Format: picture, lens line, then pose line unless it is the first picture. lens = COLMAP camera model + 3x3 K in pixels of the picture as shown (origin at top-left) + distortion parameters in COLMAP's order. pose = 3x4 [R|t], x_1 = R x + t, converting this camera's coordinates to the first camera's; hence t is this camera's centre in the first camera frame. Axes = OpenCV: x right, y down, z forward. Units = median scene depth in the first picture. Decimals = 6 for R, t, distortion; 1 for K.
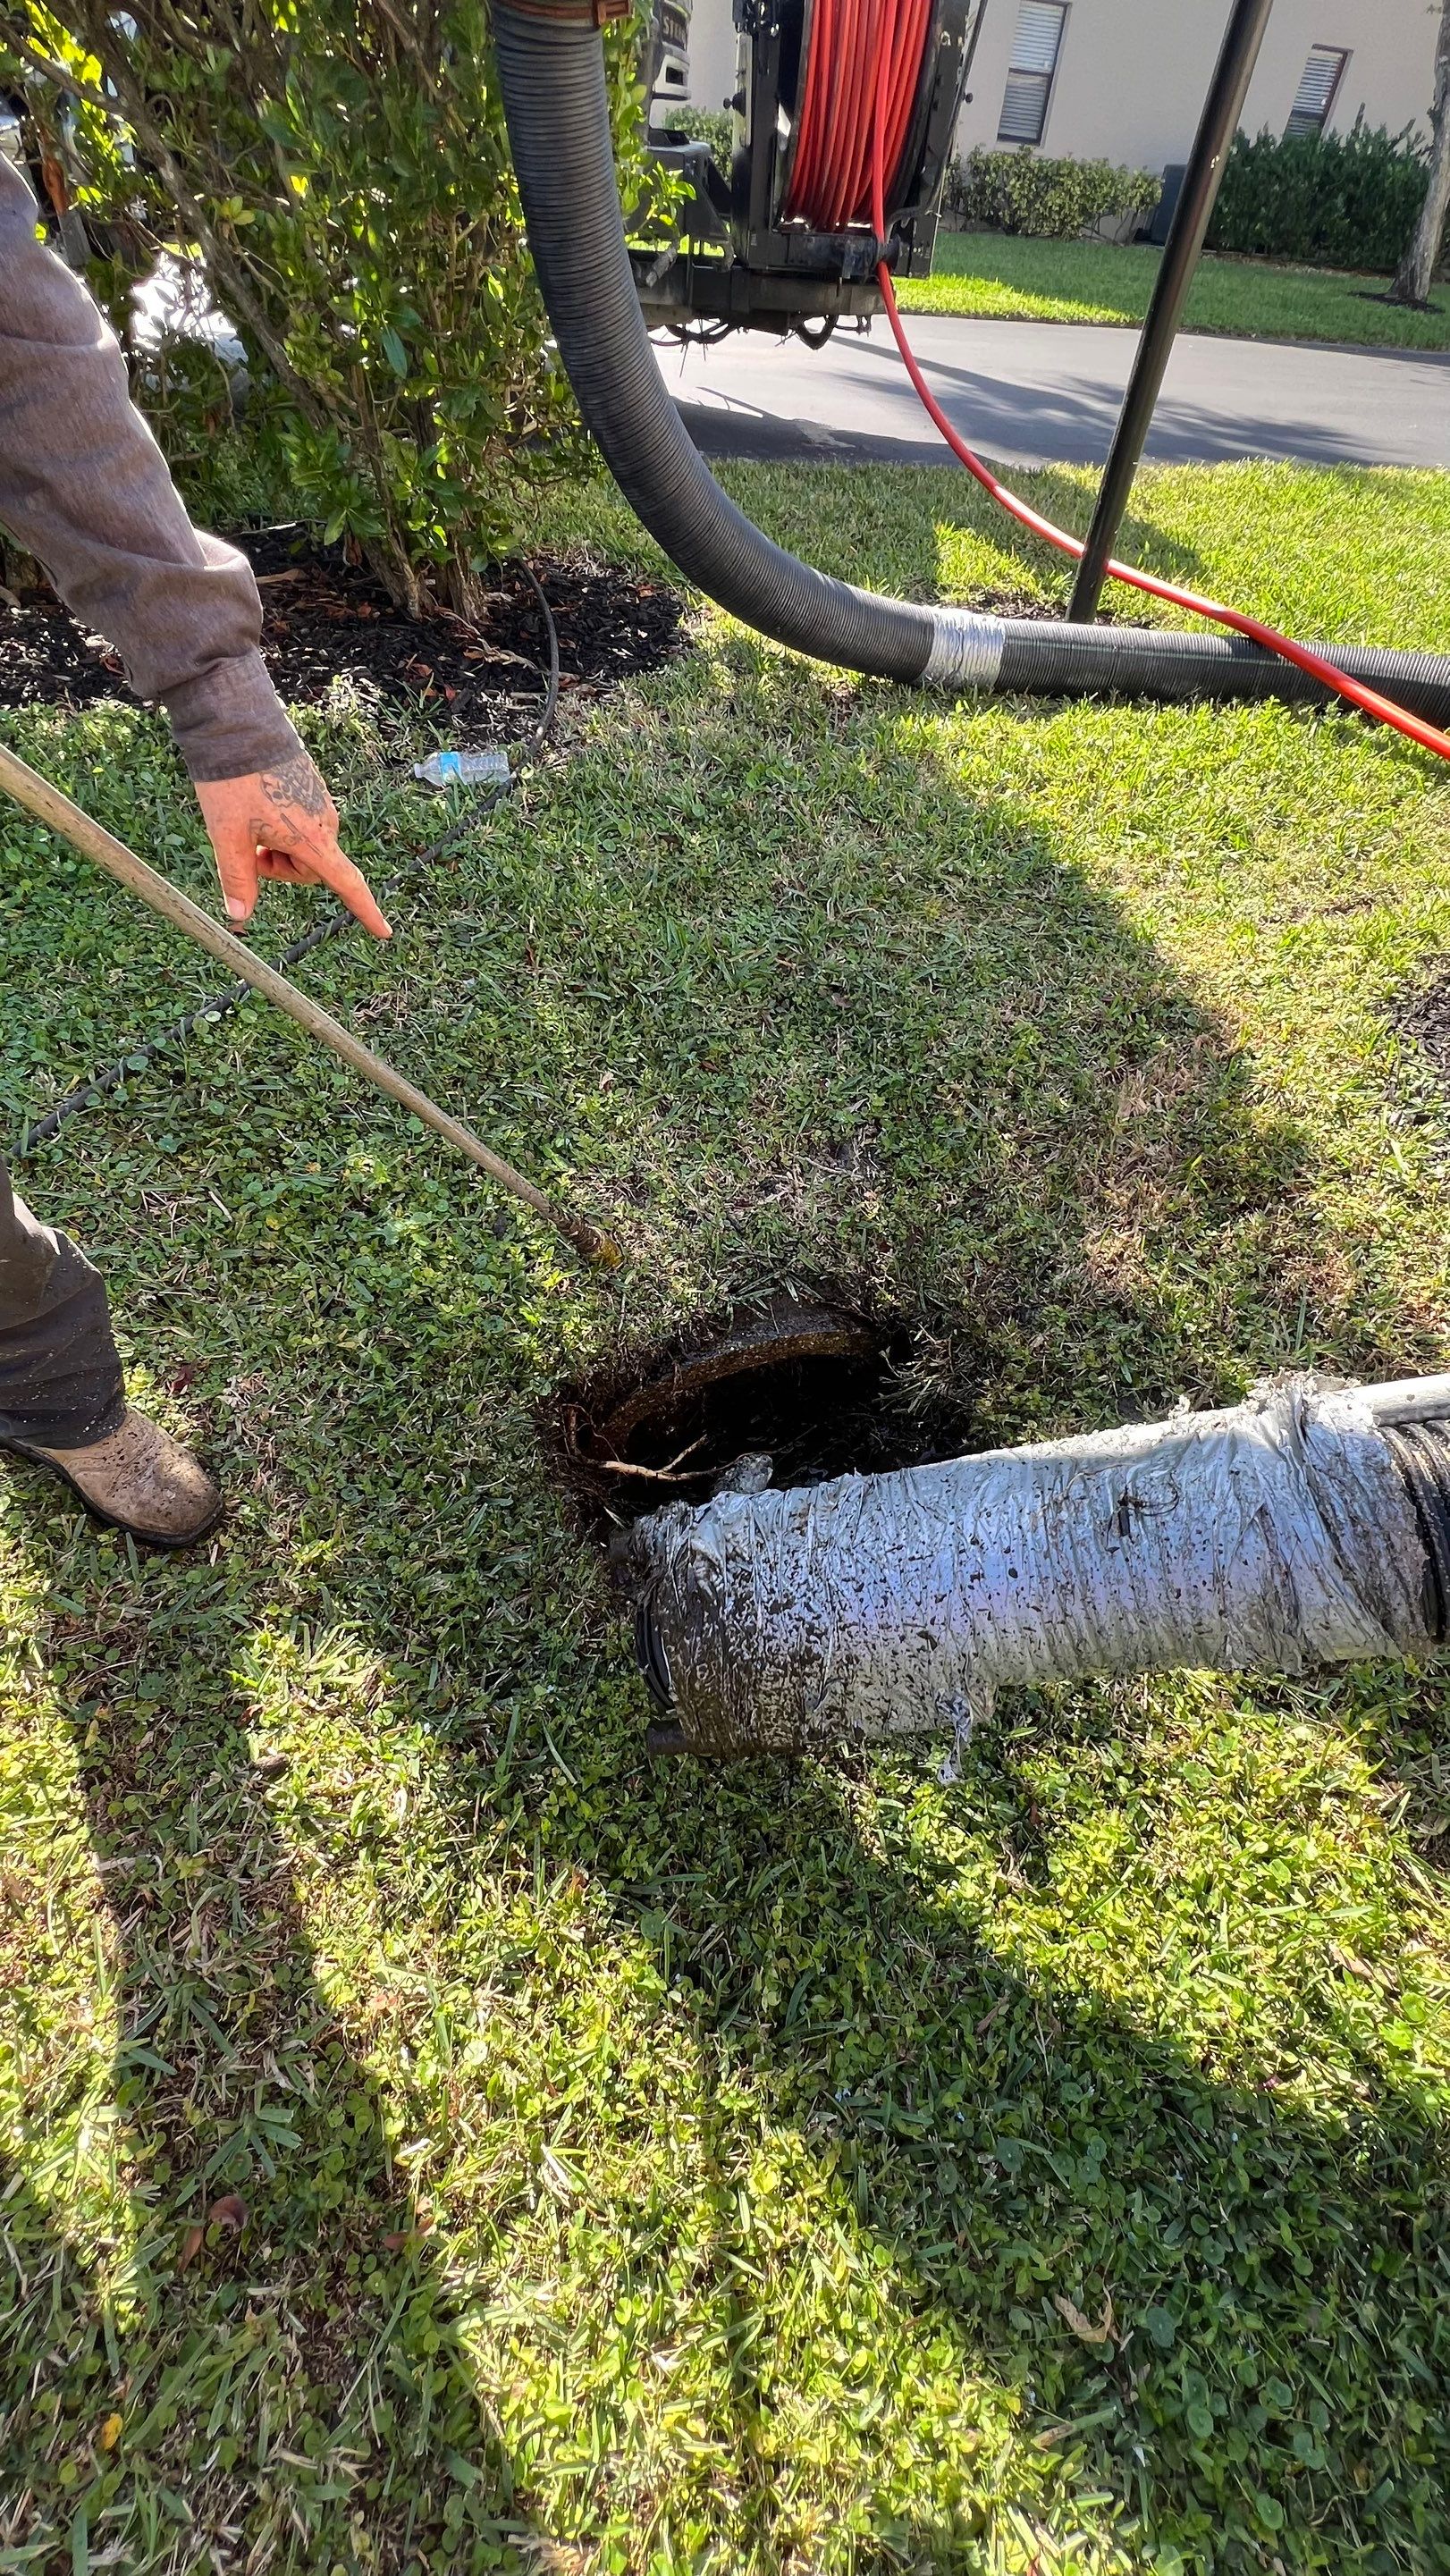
lens RADIAL K [[1028.7, 0, 731.7], [0, 1028.7, 1282.9], [0, 0, 1]] dist [-0.001843, 0.000497]
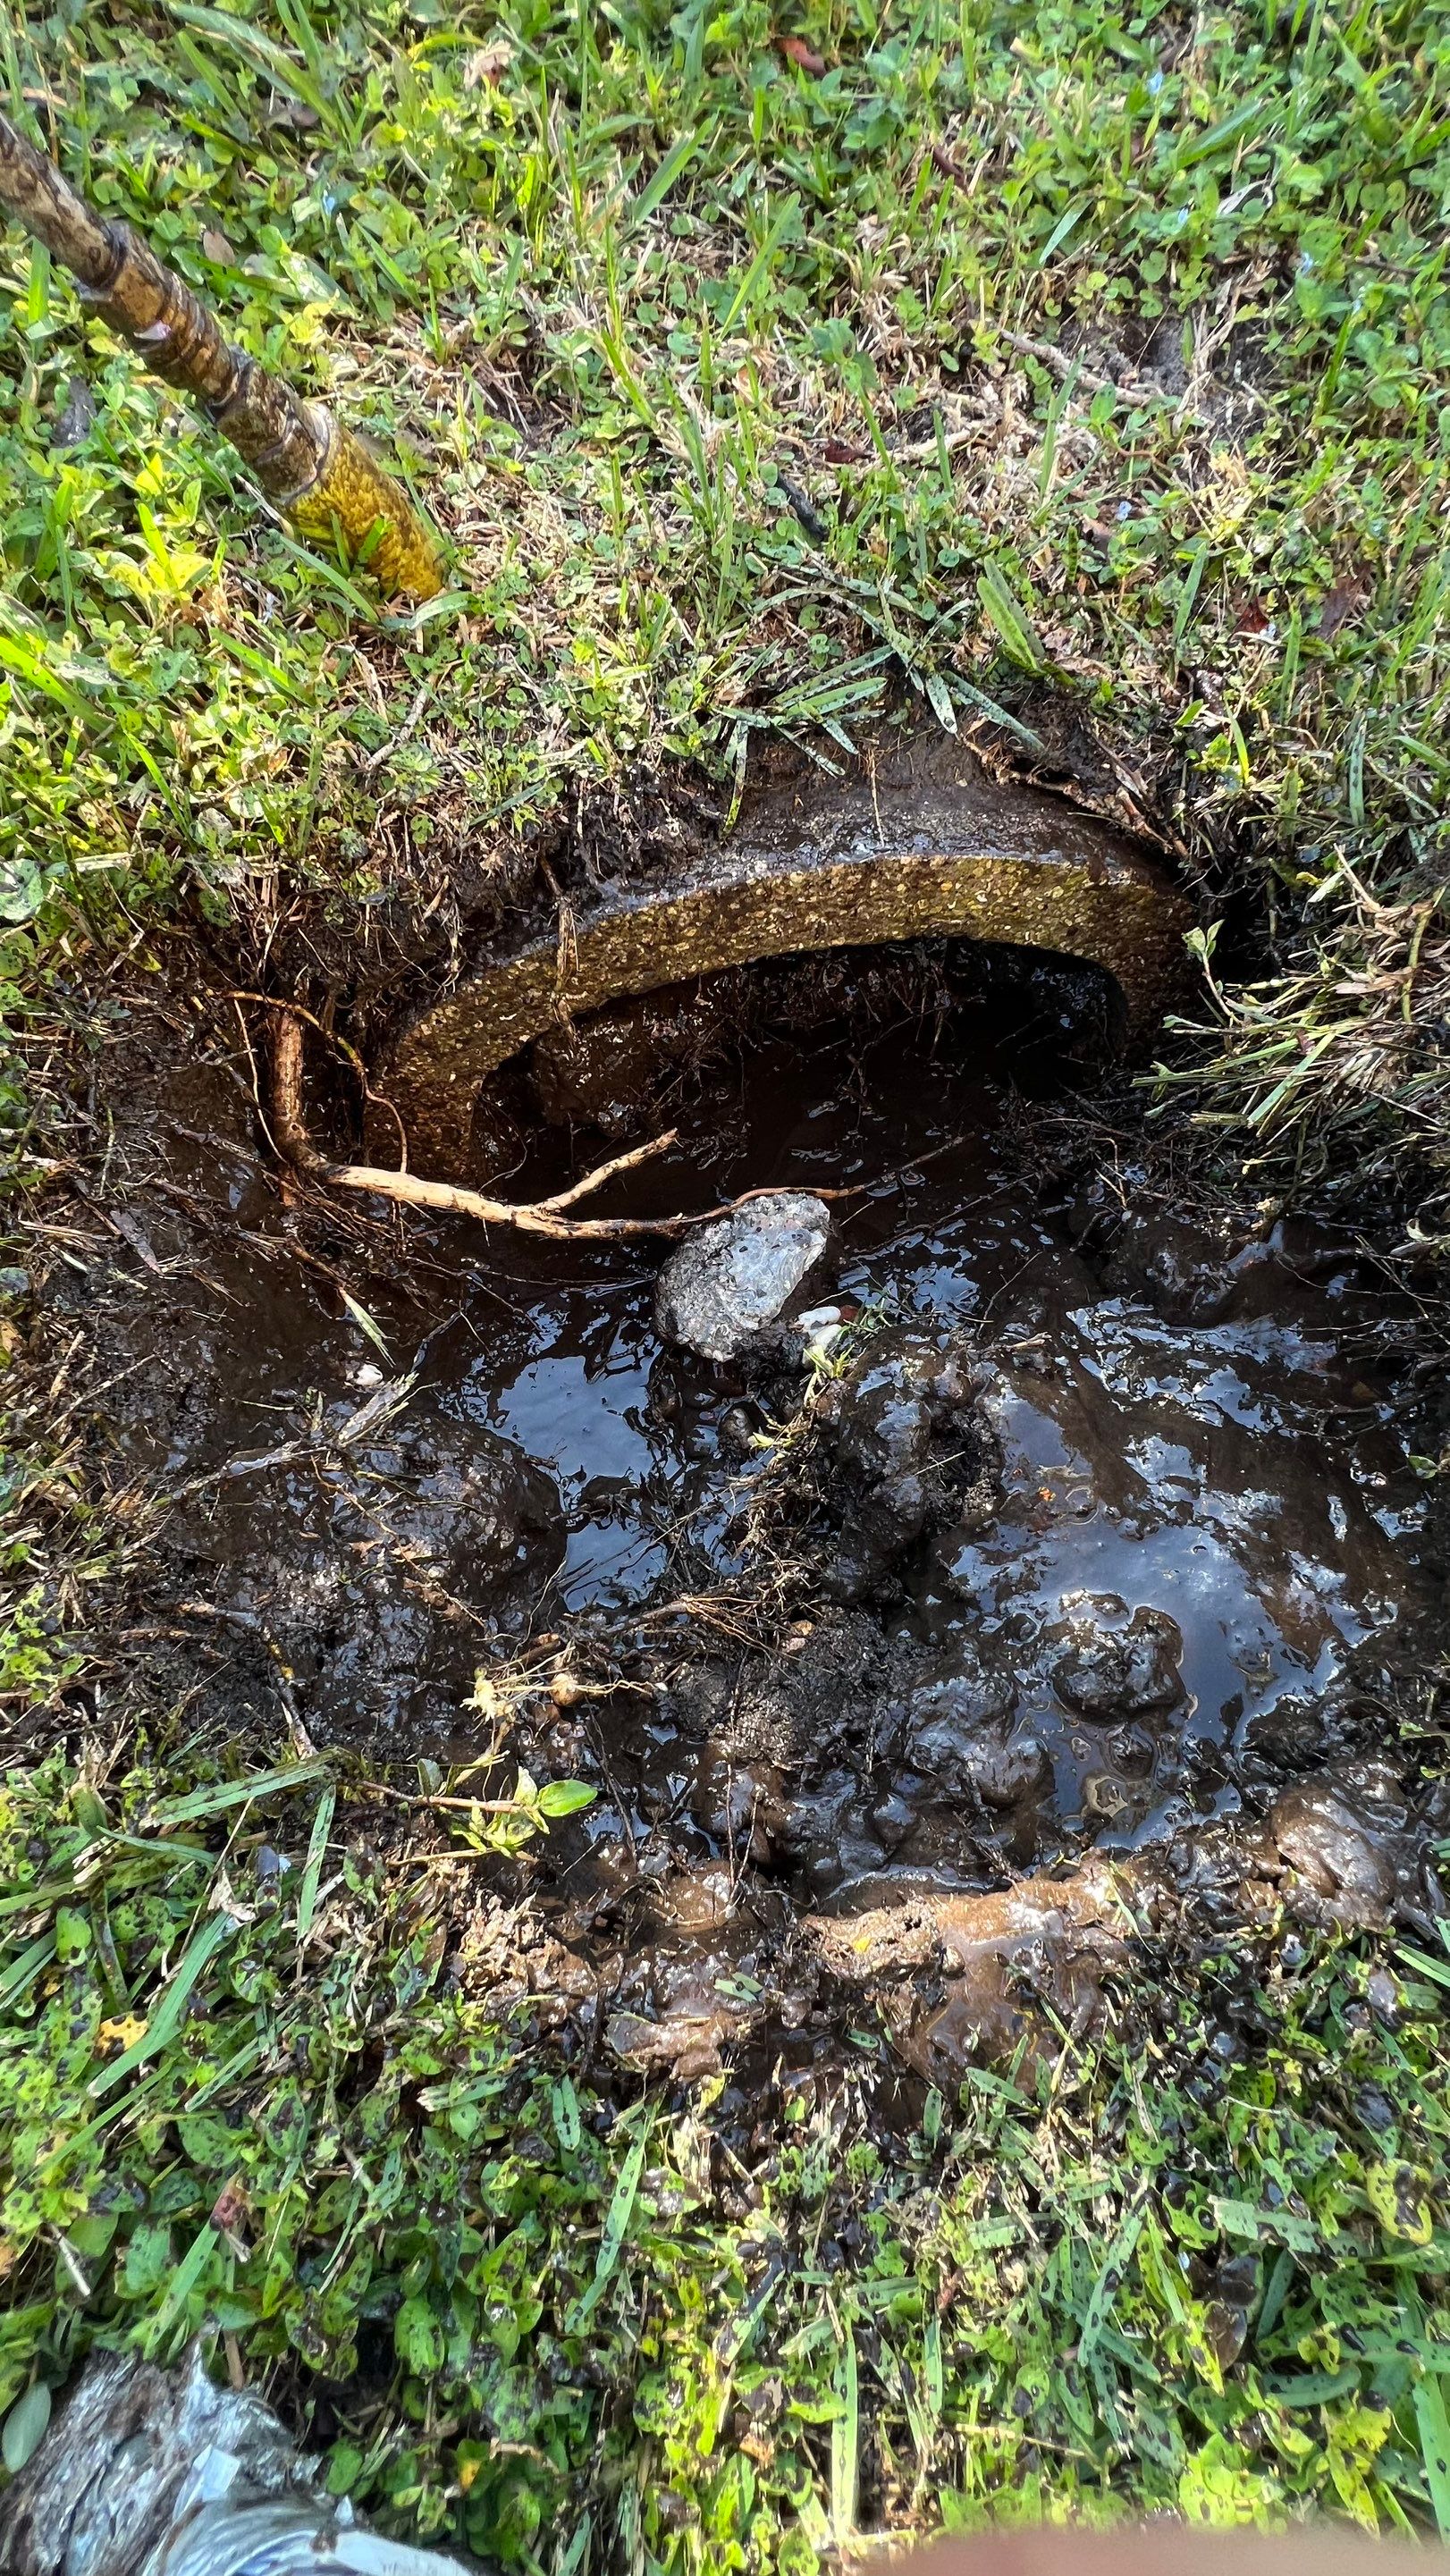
lens RADIAL K [[1028.7, 0, 731.7], [0, 1028.7, 1282.9], [0, 0, 1]] dist [-0.001843, 0.000497]
pose [[0.982118, 0.129619, -0.136541, 0.060440], [-0.087215, 0.955974, 0.280191, 0.093713], [0.166848, -0.263273, 0.950184, 0.630458]]
